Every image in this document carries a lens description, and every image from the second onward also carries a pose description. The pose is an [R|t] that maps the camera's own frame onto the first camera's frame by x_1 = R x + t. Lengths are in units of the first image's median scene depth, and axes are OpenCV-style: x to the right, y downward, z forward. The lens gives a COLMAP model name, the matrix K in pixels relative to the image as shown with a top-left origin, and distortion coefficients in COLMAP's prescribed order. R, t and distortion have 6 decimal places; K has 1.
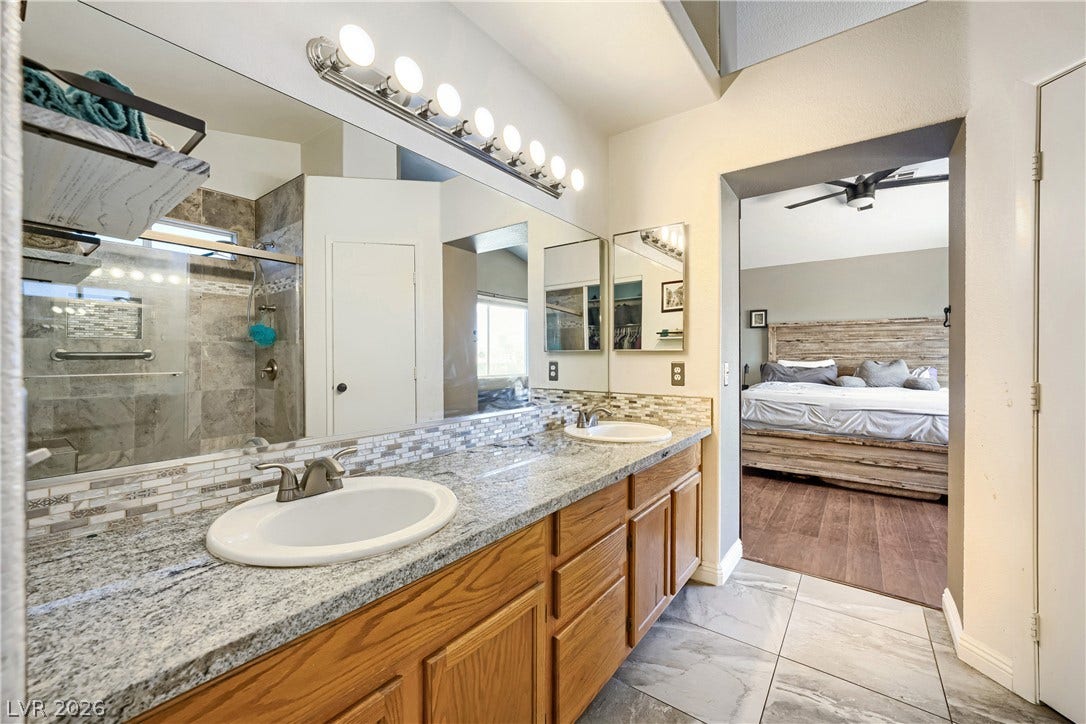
lens RADIAL K [[428.0, 0, 541.3], [0, 428.0, 359.1], [0, 0, 1]] dist [-0.010881, 0.002268]
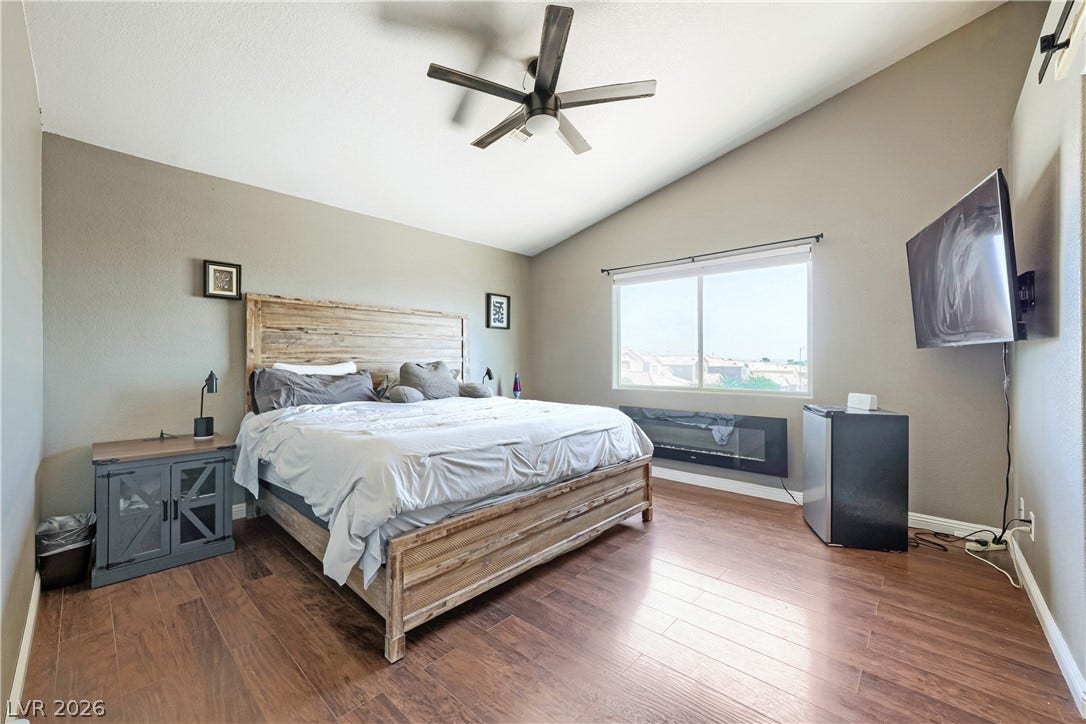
lens RADIAL K [[428.0, 0, 540.3], [0, 428.0, 359.3], [0, 0, 1]] dist [-0.010881, 0.002268]
pose [[0.097246, 0.000220, 0.995260, 0.080953], [0.003695, 0.999993, -0.000582, -0.001873], [-0.995253, 0.003734, 0.097245, 0.857755]]
